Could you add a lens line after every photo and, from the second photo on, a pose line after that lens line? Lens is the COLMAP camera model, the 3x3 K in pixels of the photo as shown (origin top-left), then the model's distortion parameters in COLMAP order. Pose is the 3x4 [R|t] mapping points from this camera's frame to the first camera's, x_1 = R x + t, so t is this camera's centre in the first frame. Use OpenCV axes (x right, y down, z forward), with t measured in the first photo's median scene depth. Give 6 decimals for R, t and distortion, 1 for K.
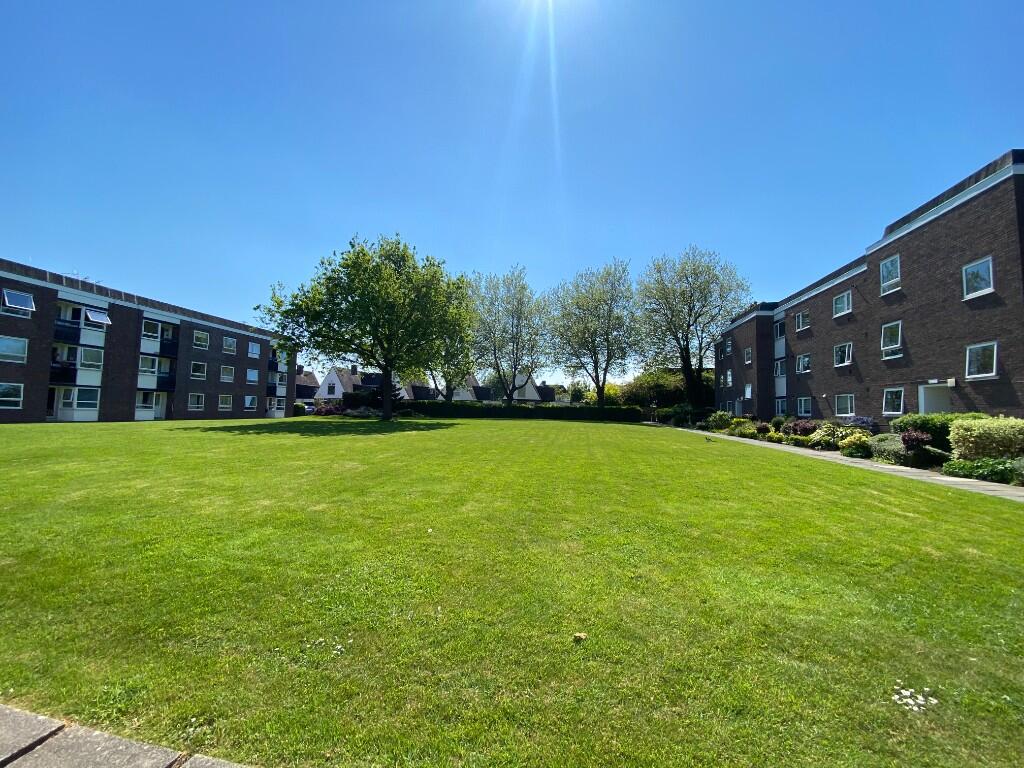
lens RADIAL K [[424.1, 0, 512.4], [0, 424.1, 376.8], [0, 0, 1]] dist [0.010329, -0.001102]
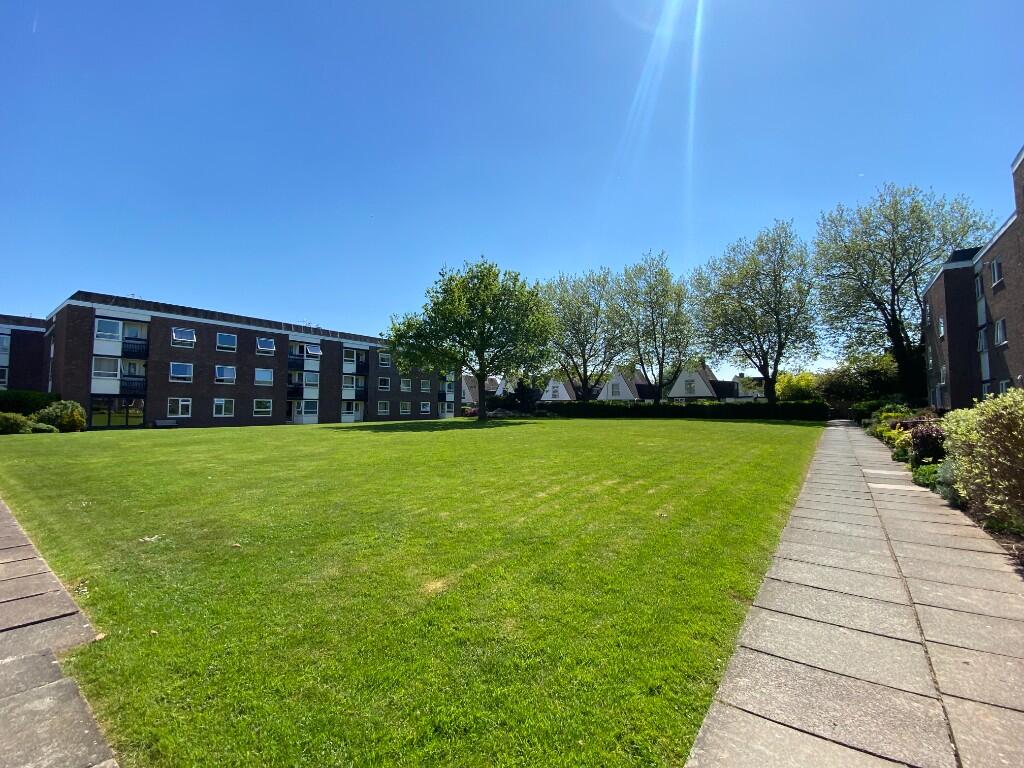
lens RADIAL K [[424.1, 0, 516.8], [0, 424.1, 390.2], [0, 0, 1]] dist [0.010329, -0.001102]
pose [[0.897896, -0.043738, -0.438029, 0.230847], [0.057969, 0.998135, 0.019161, 0.003832], [0.436373, -0.042597, 0.898757, 0.019908]]
